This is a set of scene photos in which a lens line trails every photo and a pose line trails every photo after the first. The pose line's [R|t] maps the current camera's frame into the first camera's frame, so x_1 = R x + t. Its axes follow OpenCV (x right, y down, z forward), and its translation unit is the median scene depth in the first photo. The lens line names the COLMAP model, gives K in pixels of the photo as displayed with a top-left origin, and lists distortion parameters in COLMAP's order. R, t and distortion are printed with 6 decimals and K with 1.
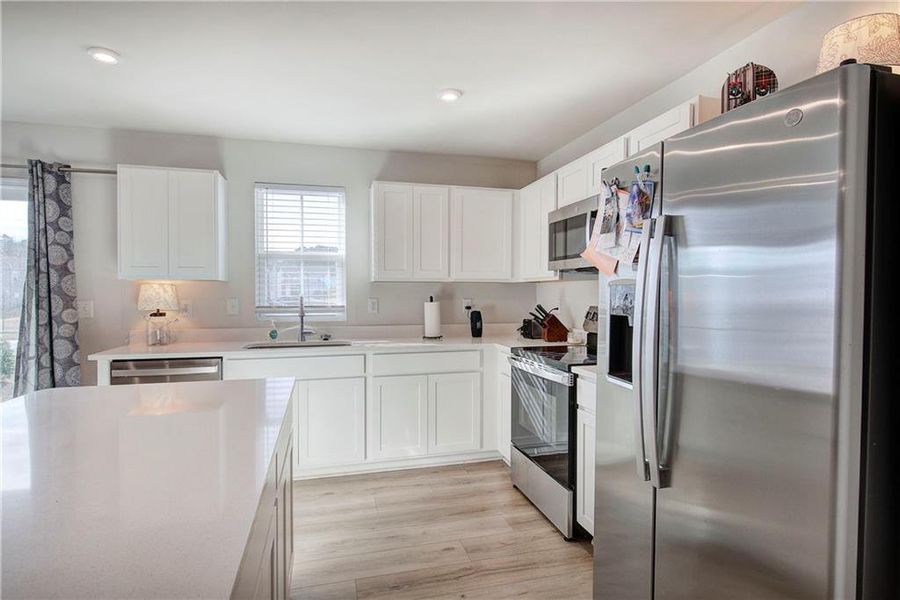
lens RADIAL K [[463.8, 0, 452.5], [0, 463.8, 297.4], [0, 0, 1]] dist [-0.000330, -0.003631]
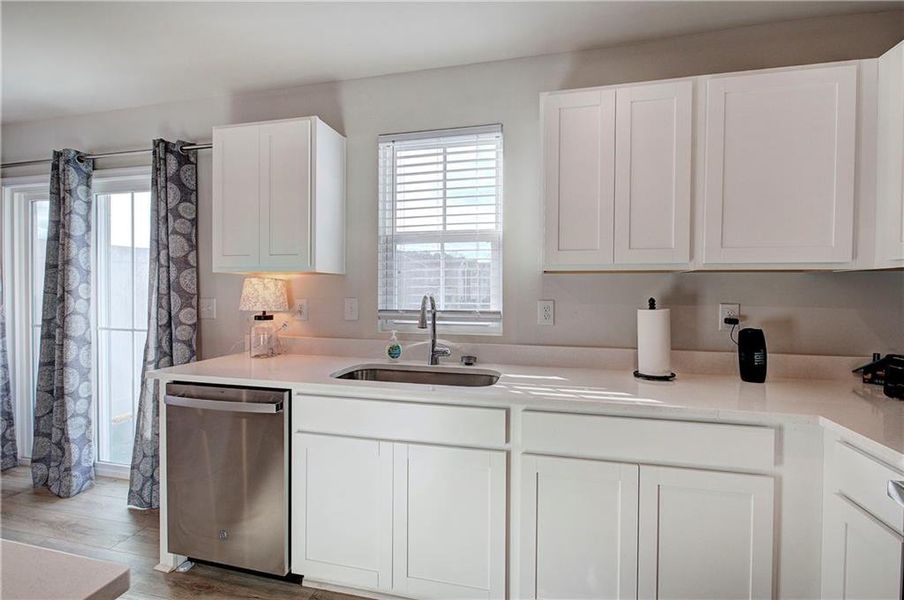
lens RADIAL K [[416.4, 0, 454.4], [0, 416.4, 296.1], [0, 0, 1]] dist [-0.001114, -0.001405]
pose [[0.873875, 0.011085, -0.486024, -0.013869], [-0.010515, 0.999937, 0.003900, -0.005422], [0.486037, 0.001702, 0.873937, 0.549289]]
